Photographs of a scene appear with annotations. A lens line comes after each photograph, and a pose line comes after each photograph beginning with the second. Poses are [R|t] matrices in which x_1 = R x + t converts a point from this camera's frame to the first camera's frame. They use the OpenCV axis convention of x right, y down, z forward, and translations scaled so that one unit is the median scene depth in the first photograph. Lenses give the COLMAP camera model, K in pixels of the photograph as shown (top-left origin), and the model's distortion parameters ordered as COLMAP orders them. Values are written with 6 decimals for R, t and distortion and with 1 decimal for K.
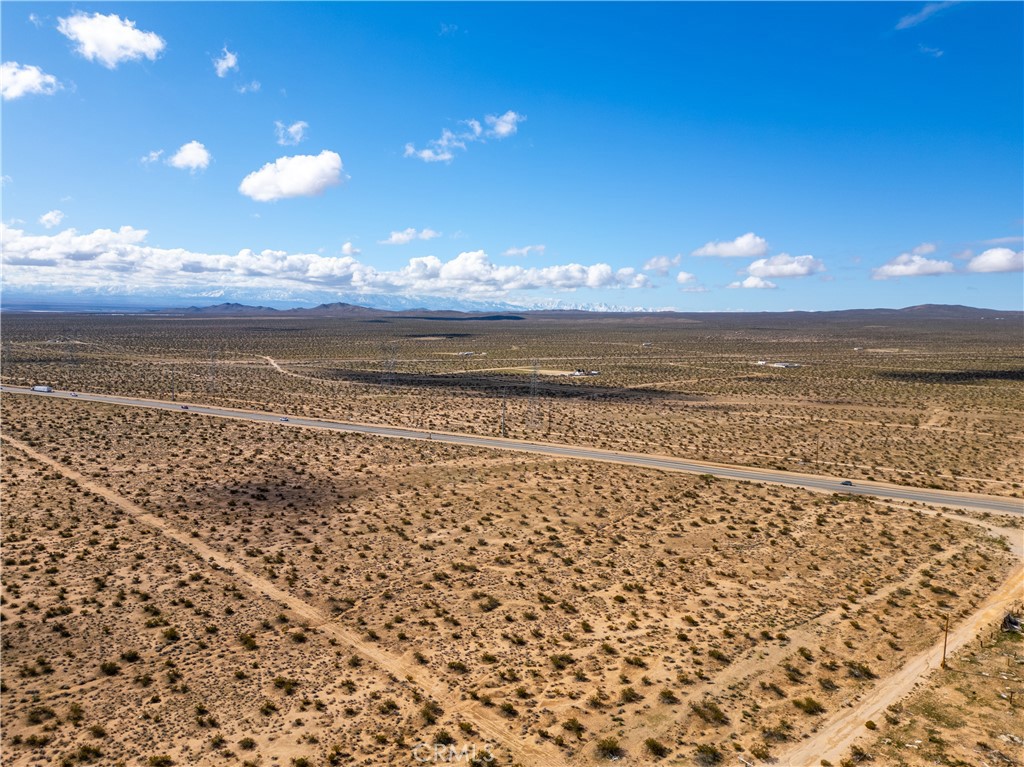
lens RADIAL K [[745.3, 0, 511.0], [0, 745.3, 383.3], [0, 0, 1]] dist [0.089784, -0.086947]
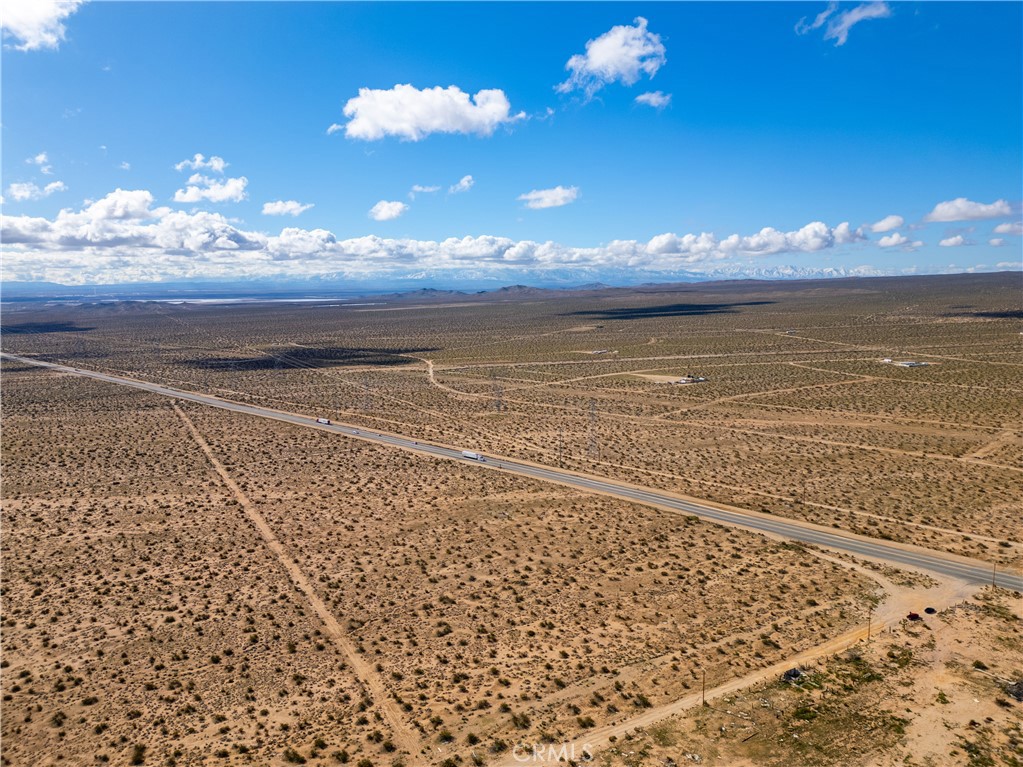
lens RADIAL K [[710.9, 0, 511.5], [0, 710.9, 383.5], [0, 0, 1]] dist [0.085232, -0.082279]
pose [[0.969521, -0.005571, -0.244946, 0.470002], [0.016701, 0.998919, 0.043383, -0.277212], [0.244439, -0.046151, 0.968566, -0.374849]]
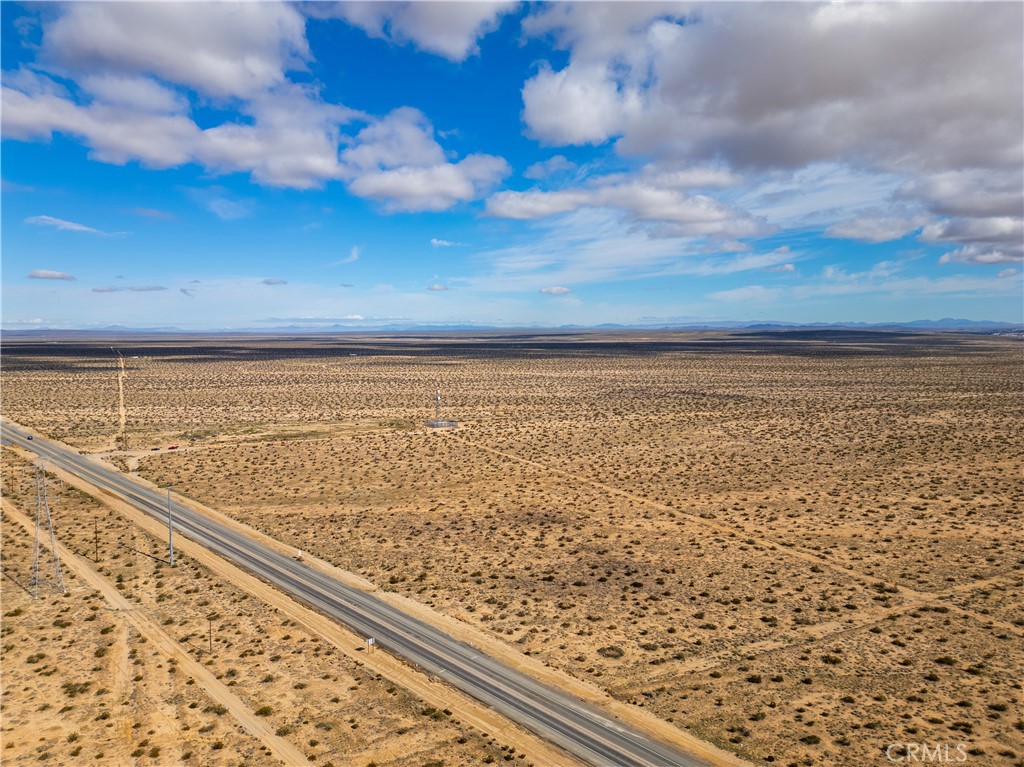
lens RADIAL K [[711.6, 0, 512.0], [0, 711.6, 383.5], [0, 0, 1]] dist [0.085232, -0.082279]
pose [[-0.965578, -0.040678, 0.256914, -0.999728], [0.004809, 0.984736, 0.173990, -0.416708], [-0.260070, 0.169236, -0.950643, 3.439115]]
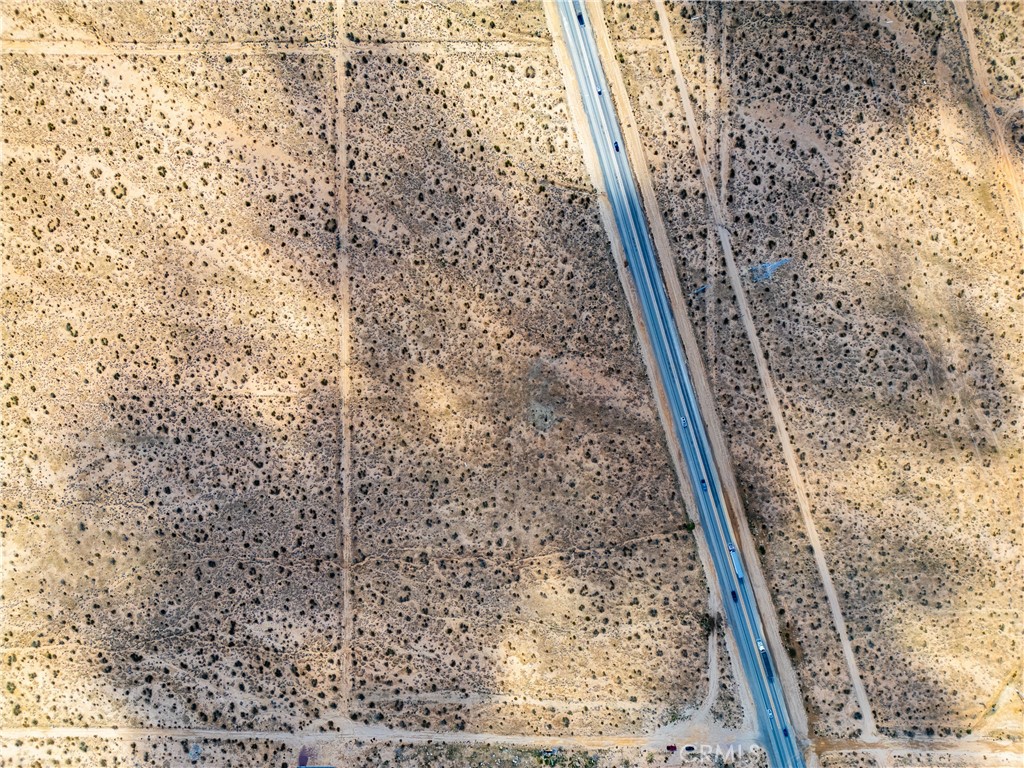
lens RADIAL K [[711.6, 0, 512.0], [0, 711.6, 384.0], [0, 0, 1]] dist [0.085232, -0.082279]
pose [[0.725916, 0.686652, -0.039433, -0.159685], [-0.016189, 0.074377, 0.997099, -2.071021], [0.687593, -0.723172, 0.065107, 1.585955]]
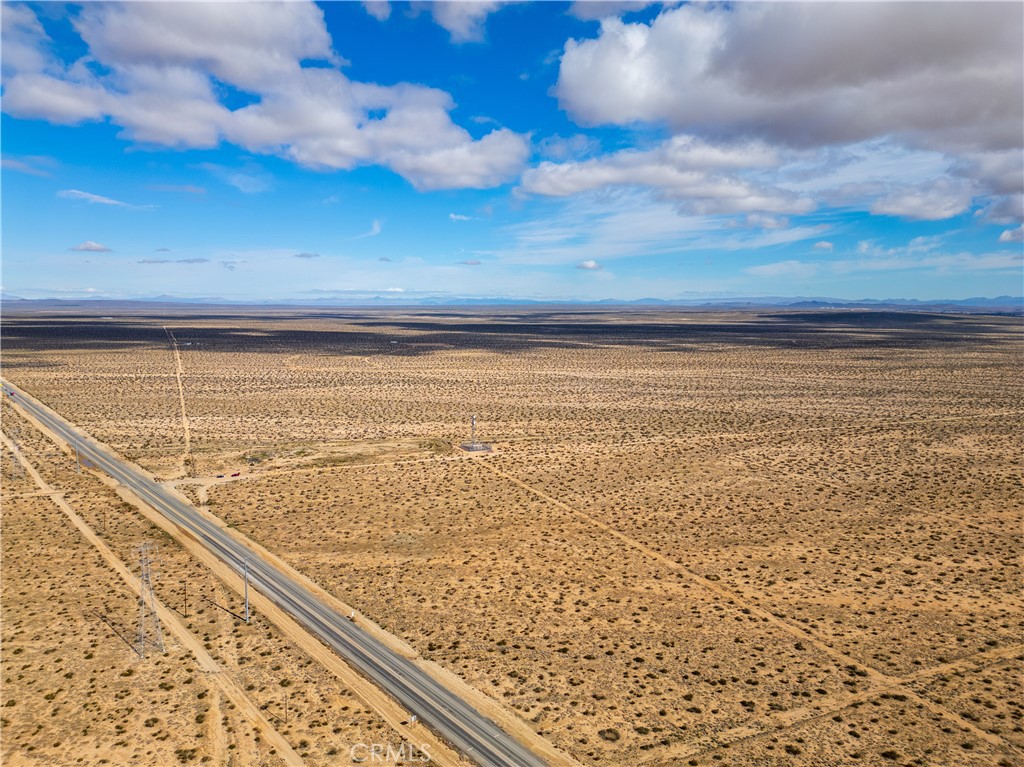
lens RADIAL K [[711.6, 0, 512.0], [0, 711.6, 383.5], [0, 0, 1]] dist [0.085232, -0.082279]
pose [[-0.949860, -0.066003, 0.305631, -1.069600], [-0.000182, 0.977583, 0.210549, -0.716071], [-0.312676, 0.199936, -0.928579, 3.581845]]
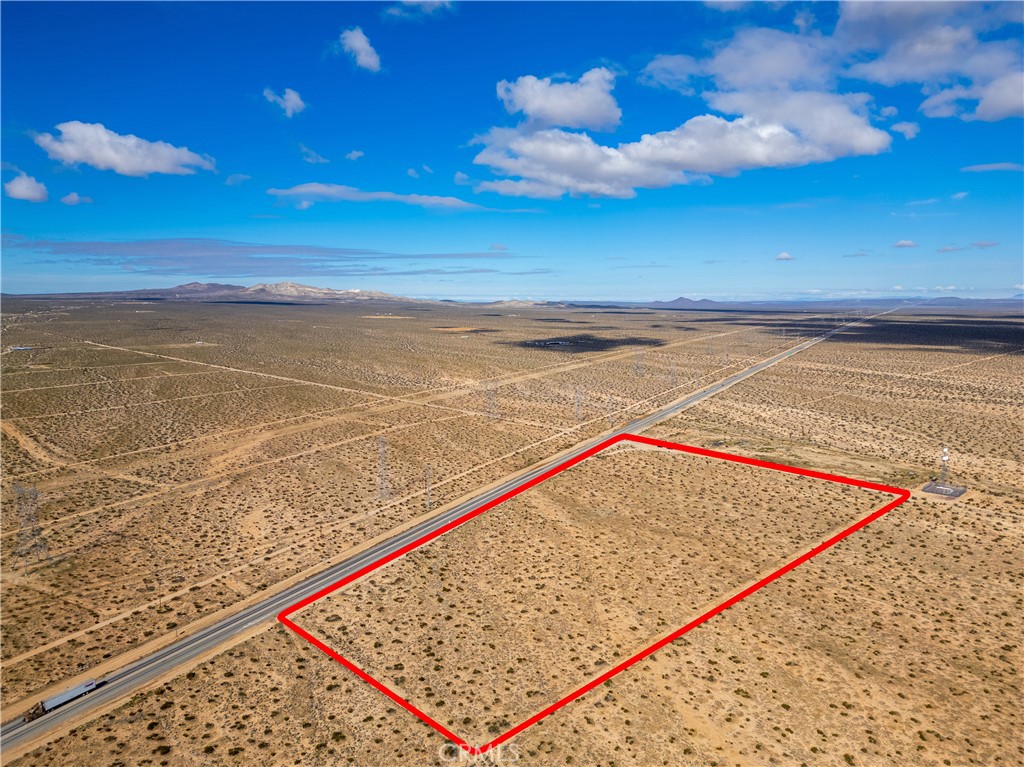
lens RADIAL K [[711.6, 0, 512.0], [0, 711.6, 383.5], [0, 0, 1]] dist [0.085232, -0.082279]
pose [[-0.027511, -0.145223, 0.989016, -2.504014], [0.090895, 0.984929, 0.147152, -0.619803], [-0.995480, 0.093944, -0.013896, 2.042004]]
